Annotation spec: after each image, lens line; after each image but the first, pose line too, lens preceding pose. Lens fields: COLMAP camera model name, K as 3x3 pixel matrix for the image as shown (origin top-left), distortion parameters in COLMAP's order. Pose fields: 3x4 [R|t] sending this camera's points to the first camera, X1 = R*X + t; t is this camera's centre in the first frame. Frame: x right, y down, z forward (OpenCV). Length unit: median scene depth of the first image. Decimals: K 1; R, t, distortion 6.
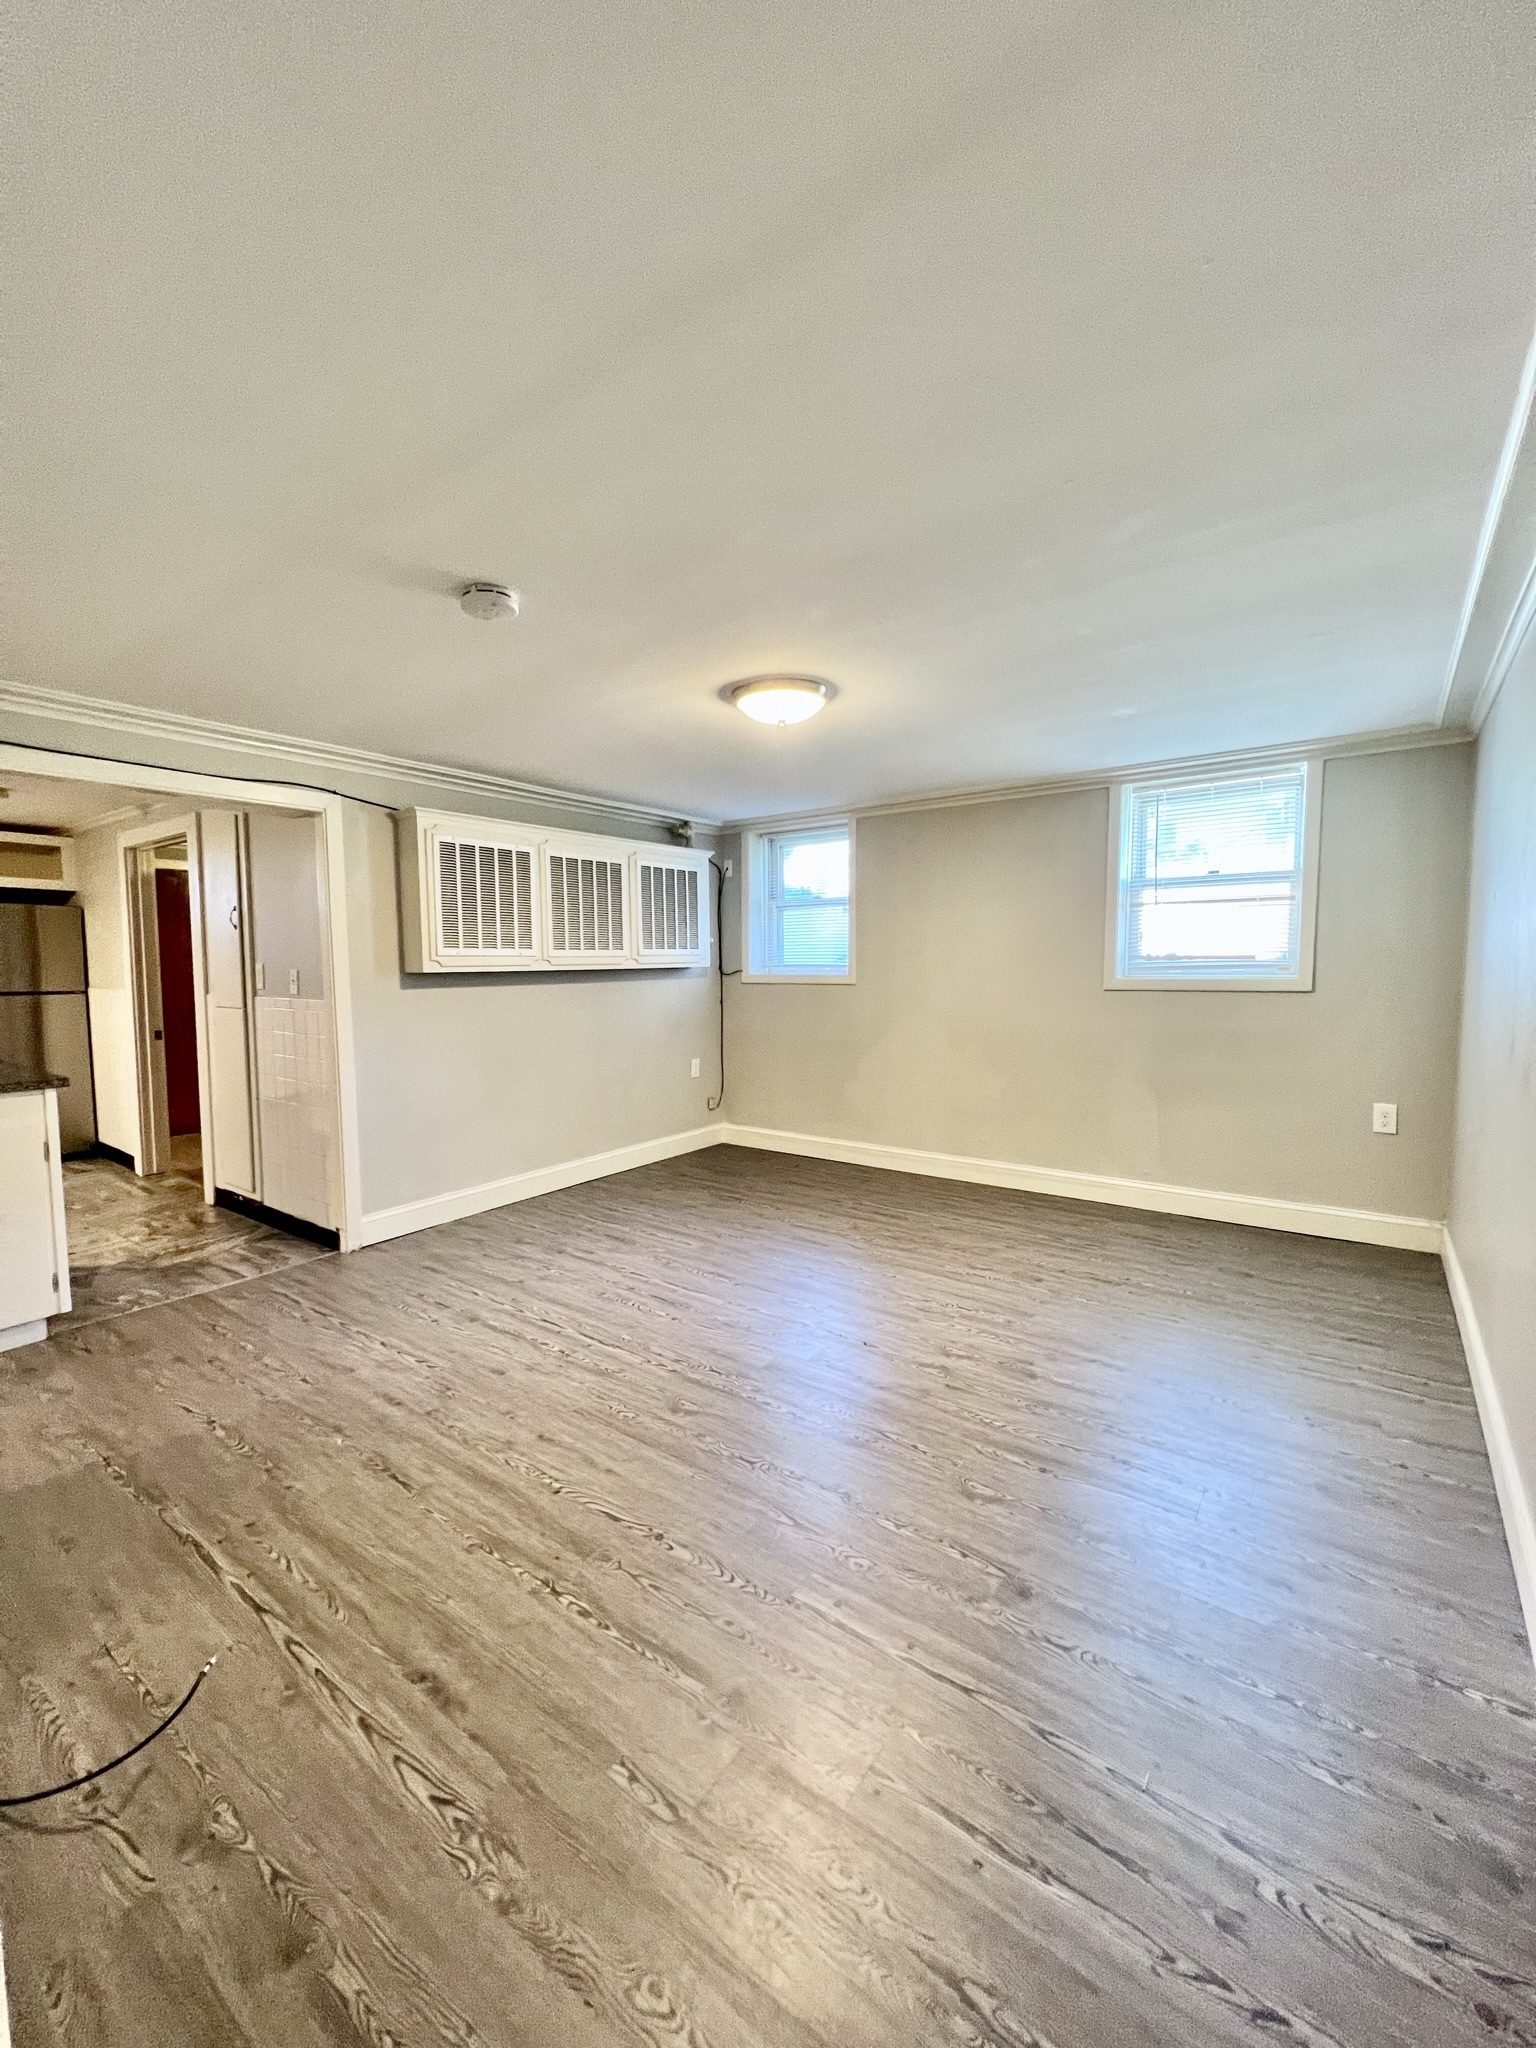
lens RADIAL K [[818.4, 0, 768.0], [0, 818.4, 1024.0], [0, 0, 1]] dist [-0.002103, -0.000289]
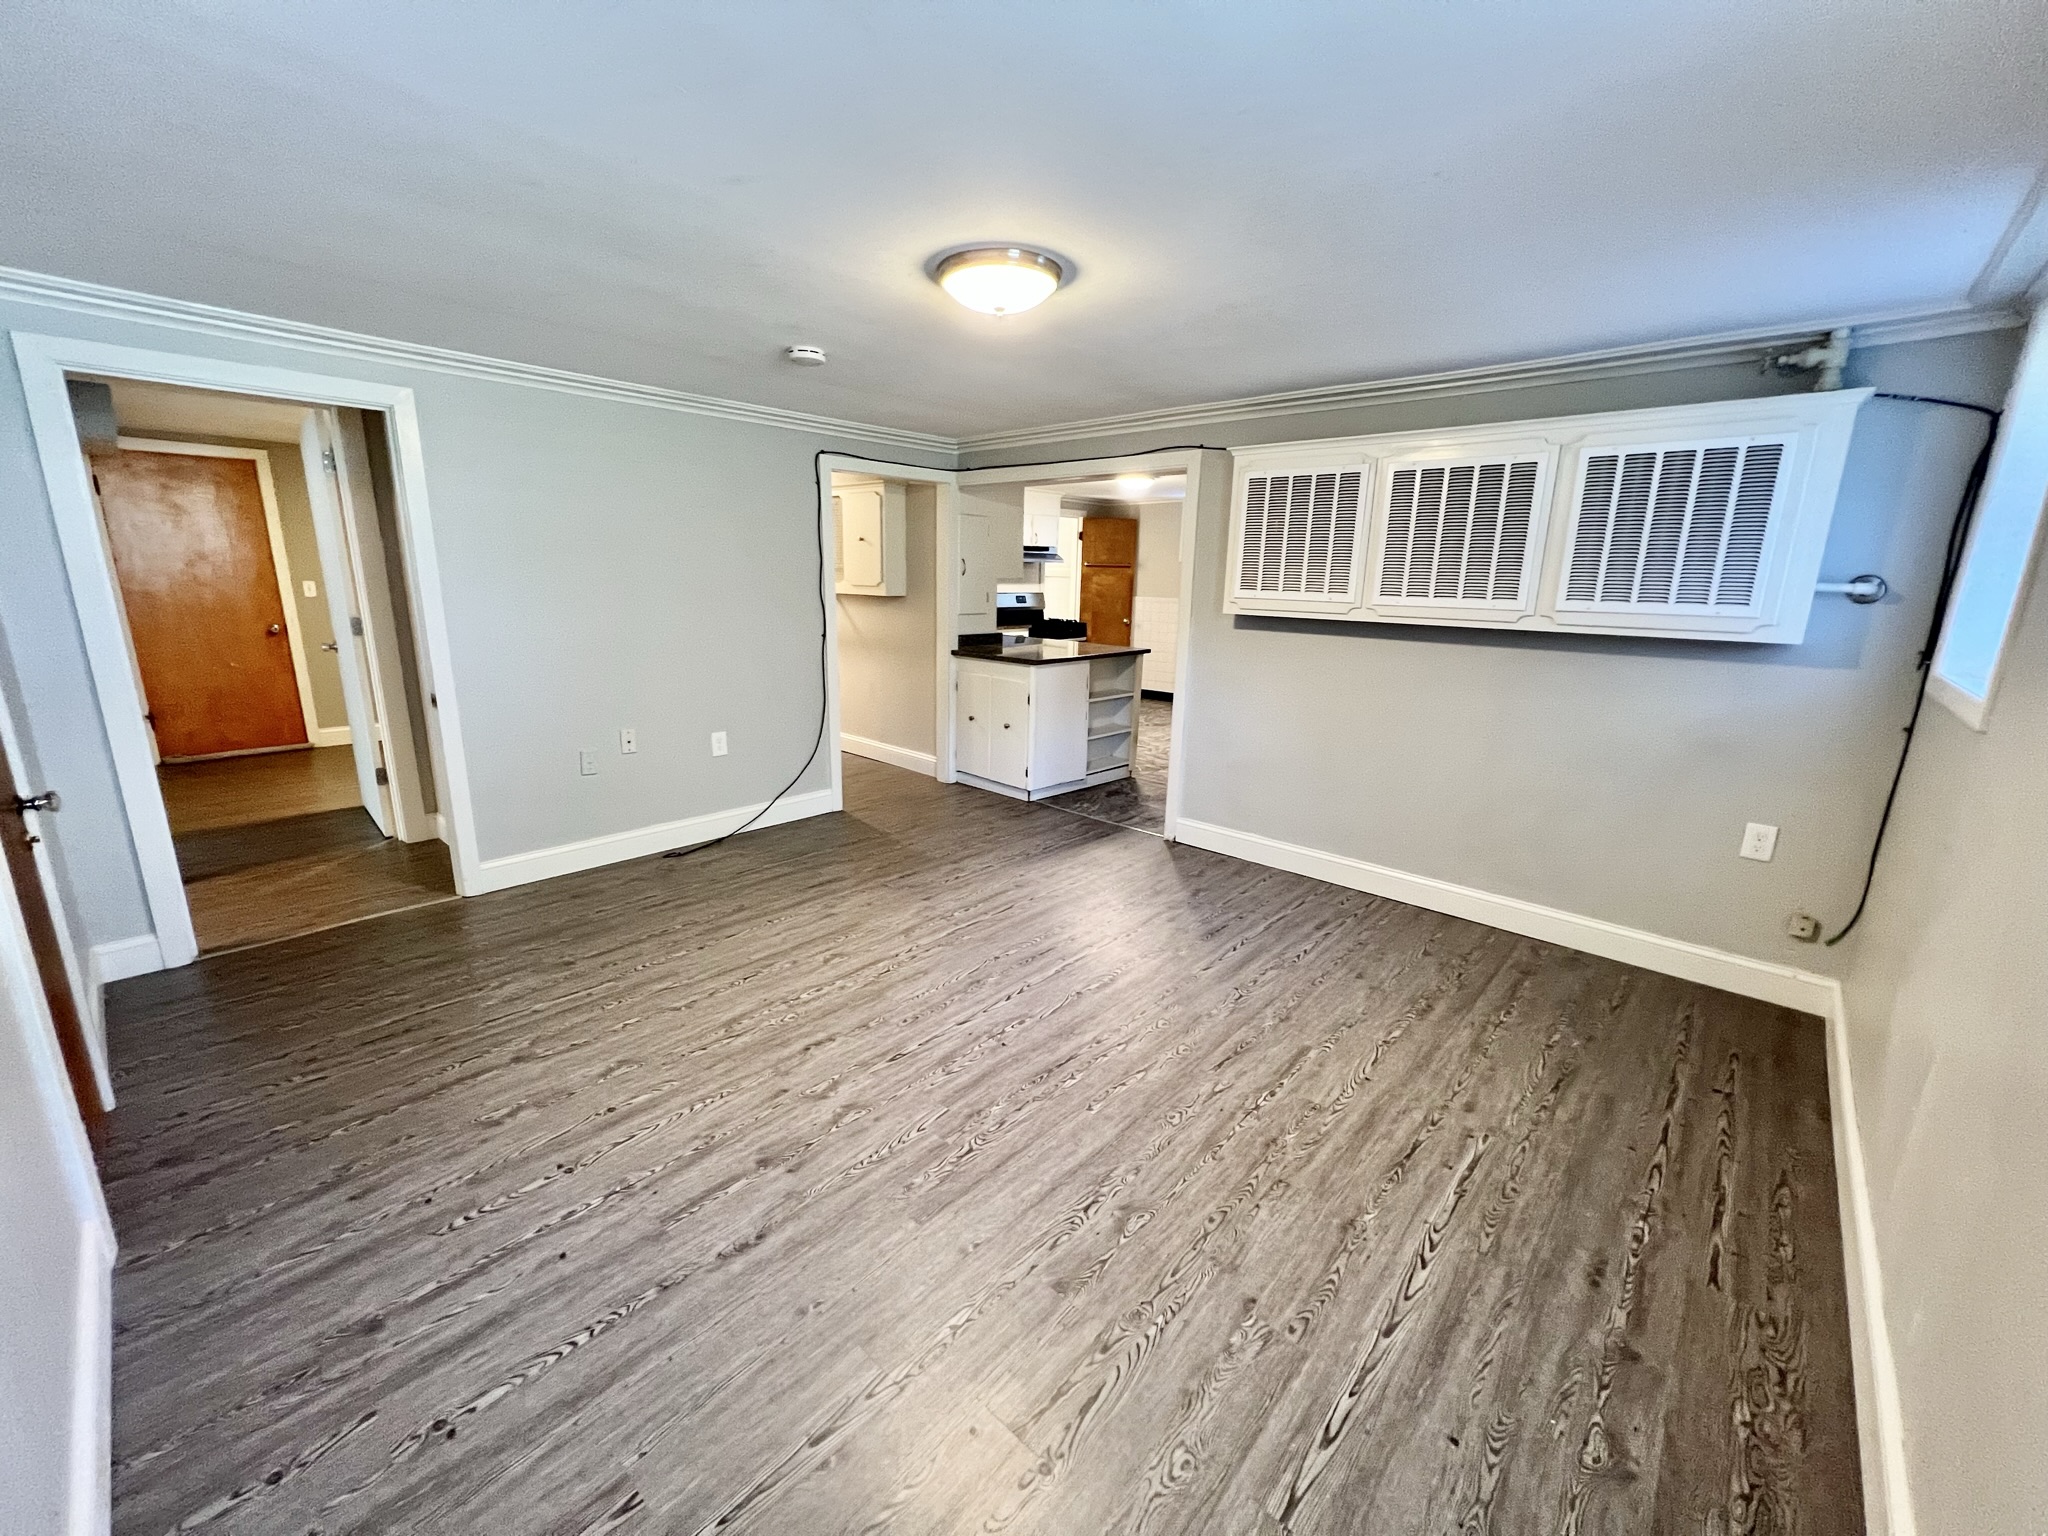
lens RADIAL K [[818.4, 0, 1024.0], [0, 818.4, 768.0], [0, 0, 1]] dist [-0.002103, -0.000289]
pose [[-0.108507, 0.240820, -0.964485, 0.658051], [-0.096427, 0.963089, 0.251319, -0.110833], [0.989408, 0.120272, -0.081281, 0.859829]]
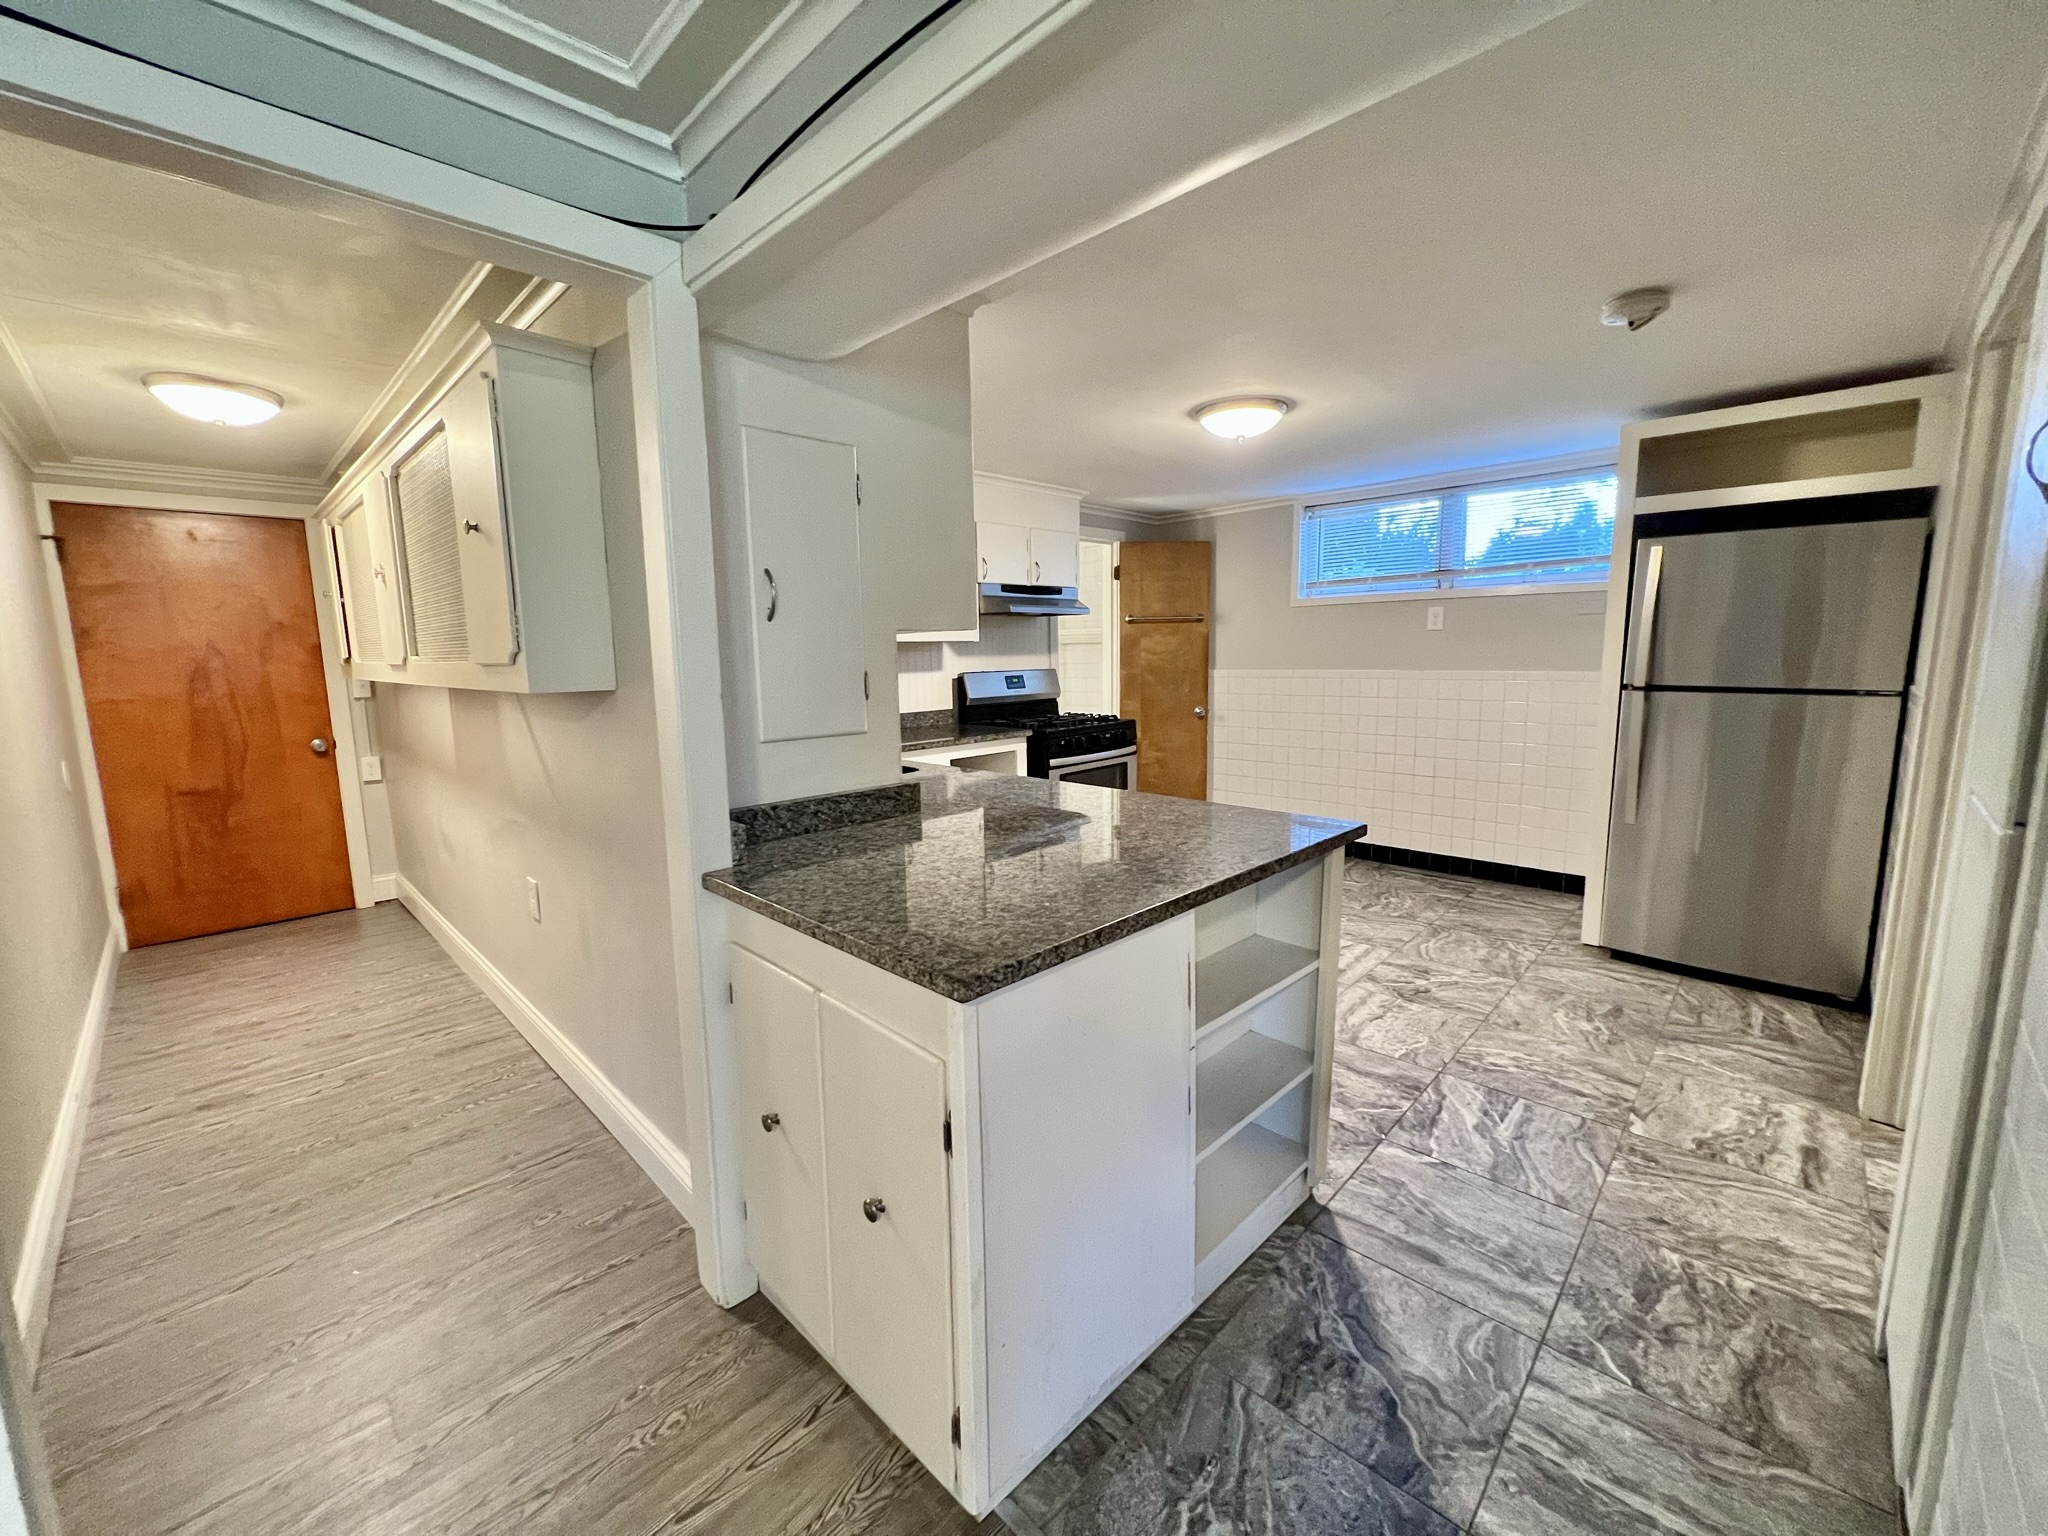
lens RADIAL K [[818.4, 0, 1024.0], [0, 818.4, 768.0], [0, 0, 1]] dist [-0.002103, -0.000289]
pose [[-0.141697, 0.148926, -0.978643, -0.395621], [-0.057724, 0.985693, 0.158357, -0.059209], [0.988226, 0.078930, -0.131073, 0.799857]]
